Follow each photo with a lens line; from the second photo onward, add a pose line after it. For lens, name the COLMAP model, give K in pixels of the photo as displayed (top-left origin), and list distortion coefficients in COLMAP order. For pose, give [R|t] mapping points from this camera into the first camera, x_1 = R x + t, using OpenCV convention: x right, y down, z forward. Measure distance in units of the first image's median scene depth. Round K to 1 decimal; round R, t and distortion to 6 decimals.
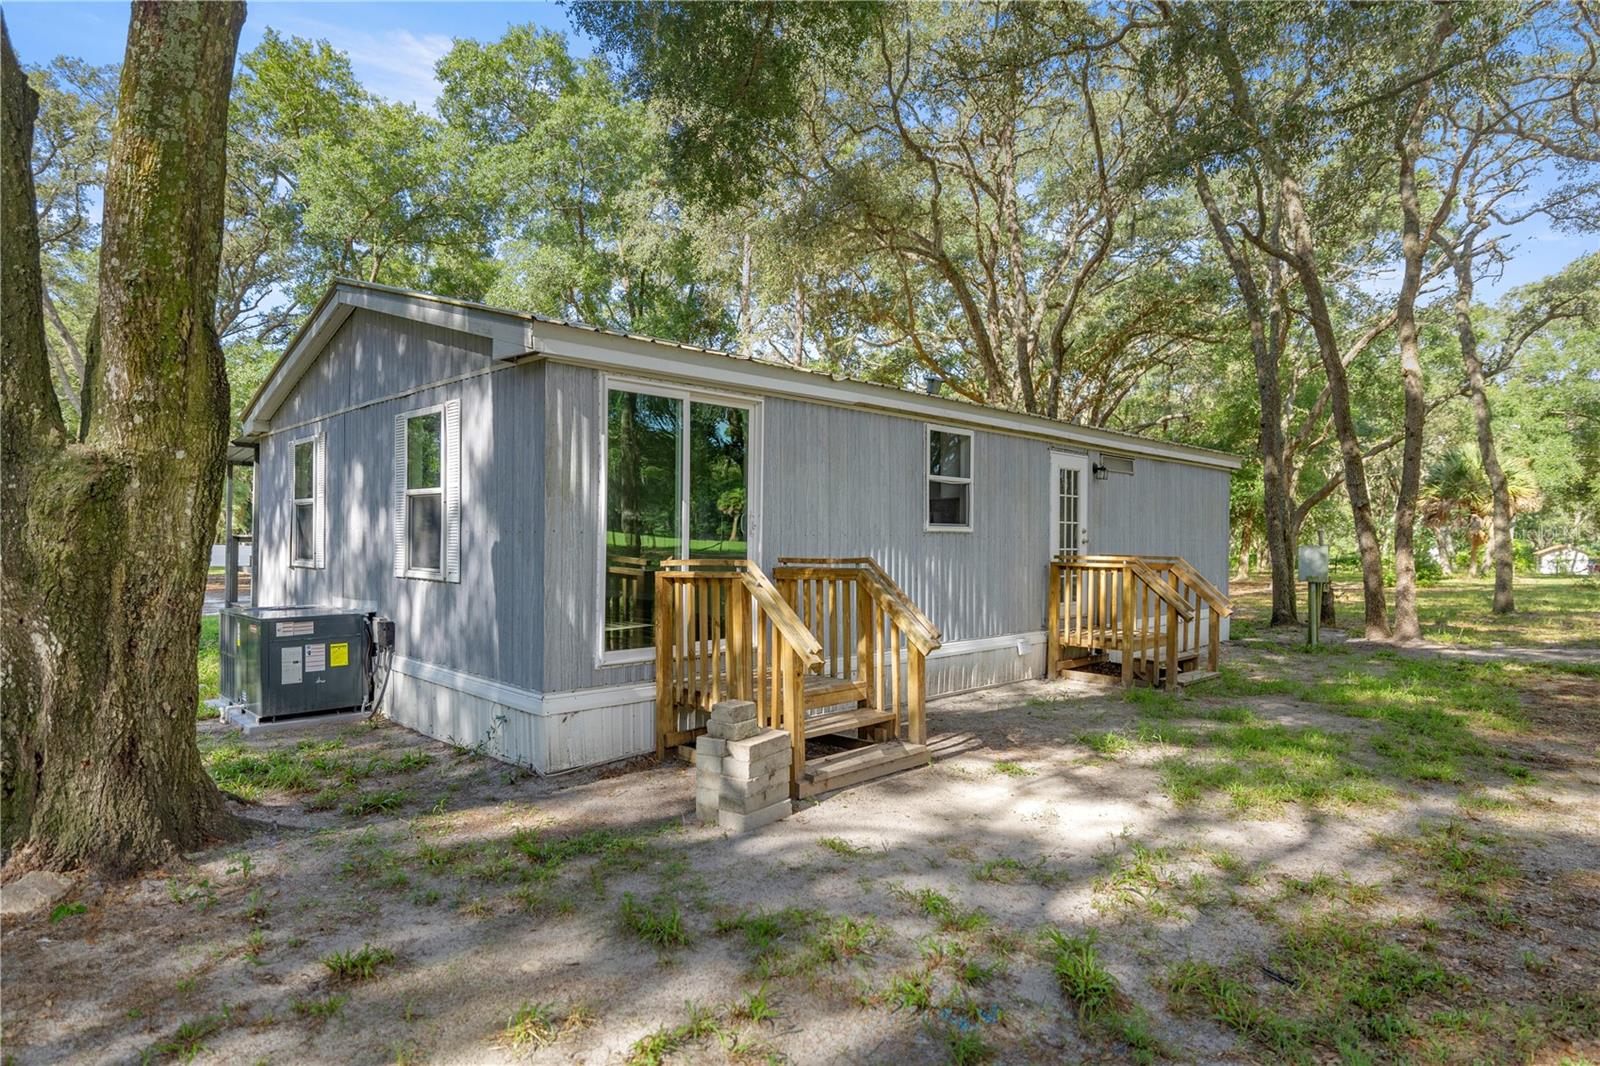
lens RADIAL K [[880.0, 0, 800.0], [0, 880.0, 533.0], [0, 0, 1]] dist [0.004120, -0.001646]
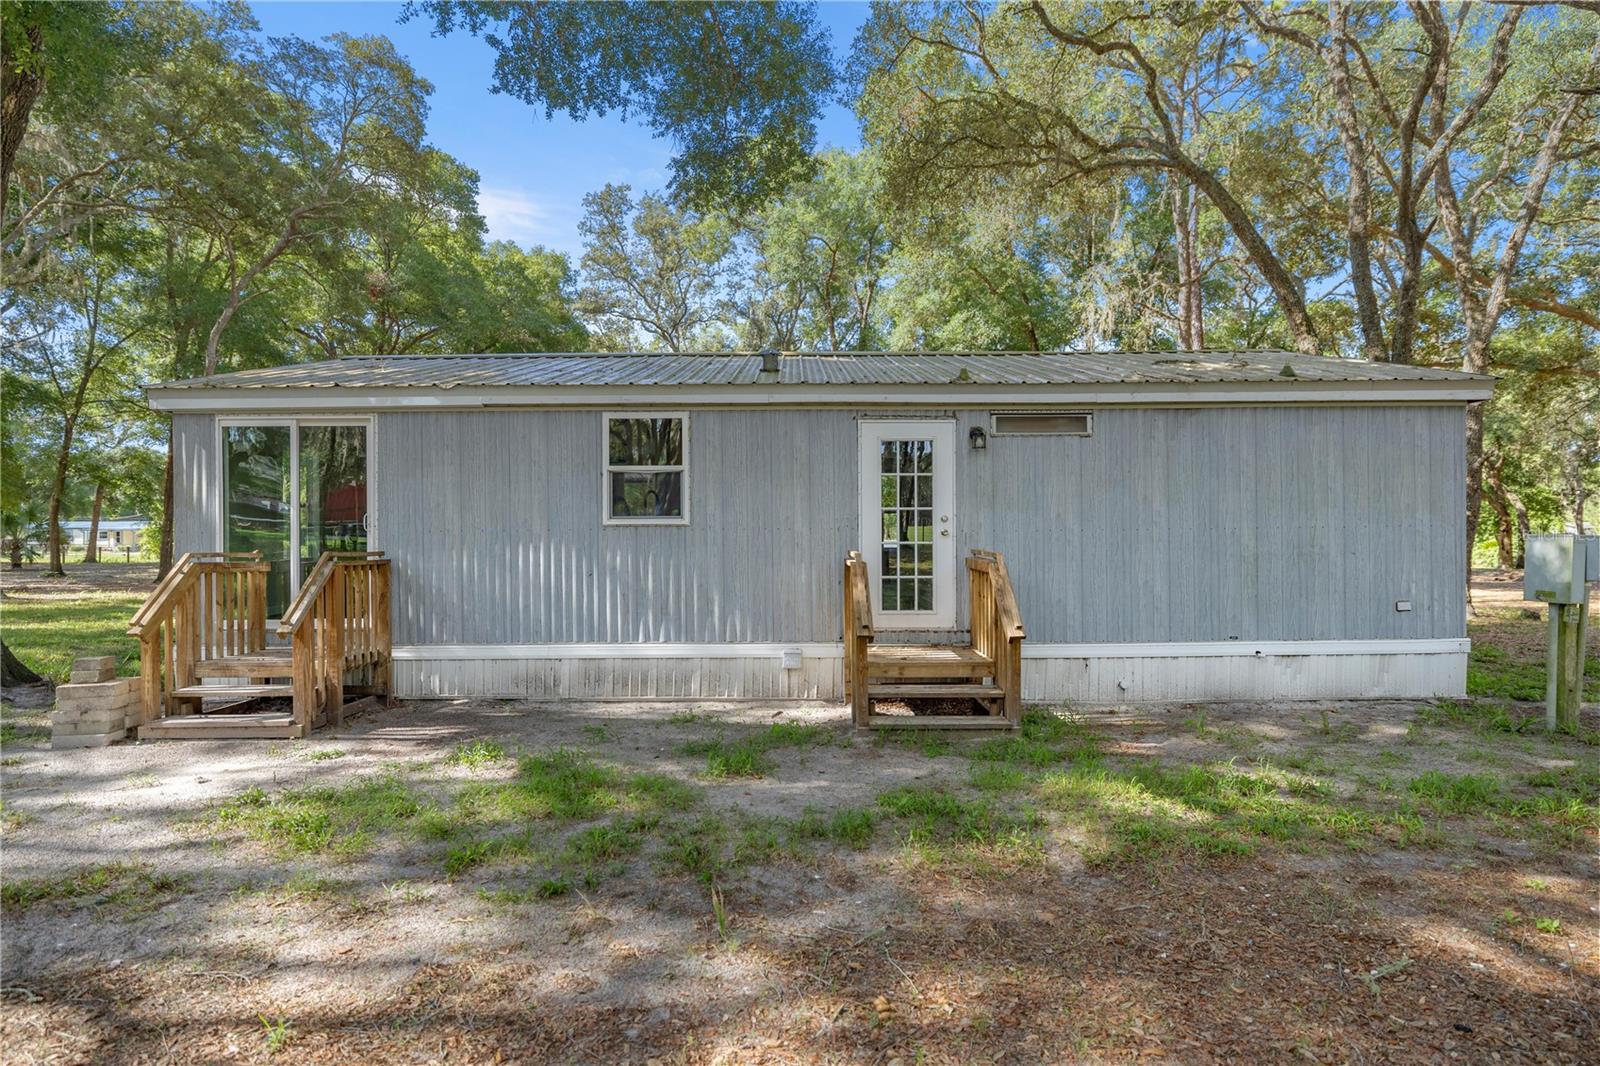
lens RADIAL K [[880.0, 0, 800.0], [0, 880.0, 533.0], [0, 0, 1]] dist [0.004120, -0.001646]
pose [[0.706677, -0.009543, -0.707471, 0.915064], [0.015020, 0.999886, 0.001515, 0.008150], [0.707376, -0.011697, 0.706740, 0.440166]]
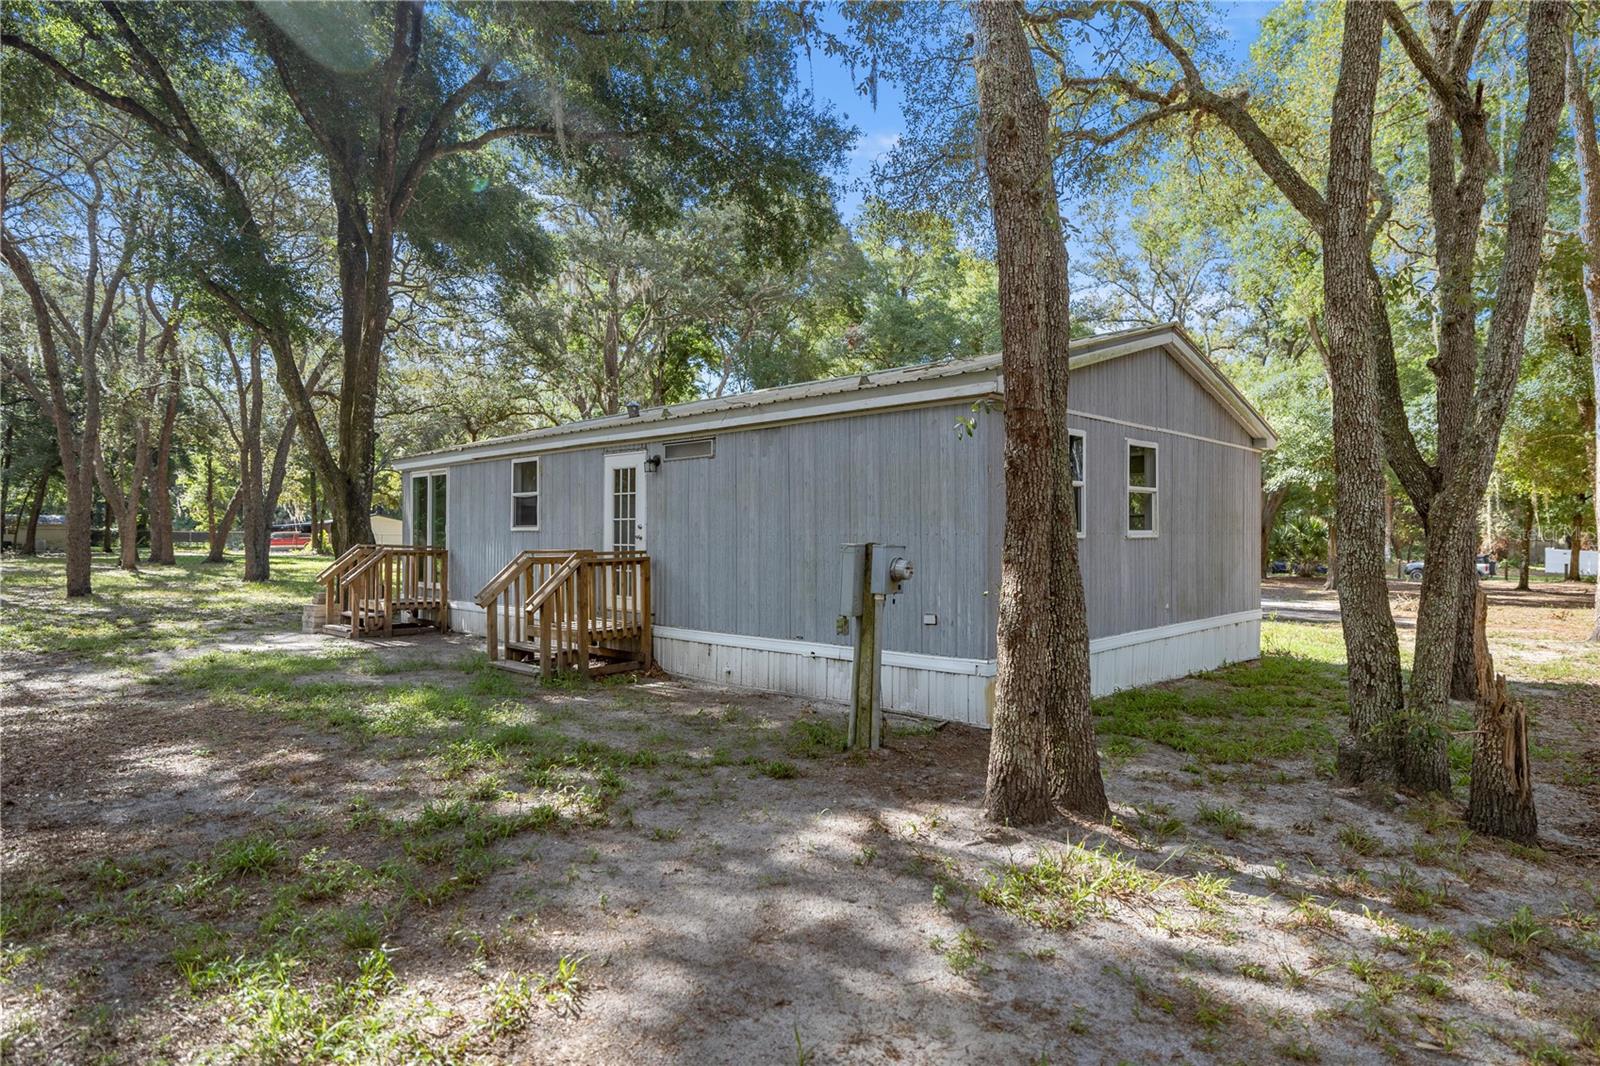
lens RADIAL K [[880.0, 0, 800.0], [0, 880.0, 533.0], [0, 0, 1]] dist [0.004120, -0.001646]
pose [[0.016865, -0.019758, -0.999663, 1.559494], [-0.004189, 0.999795, -0.019831, 0.027898], [0.999849, 0.004522, 0.016779, 1.377550]]
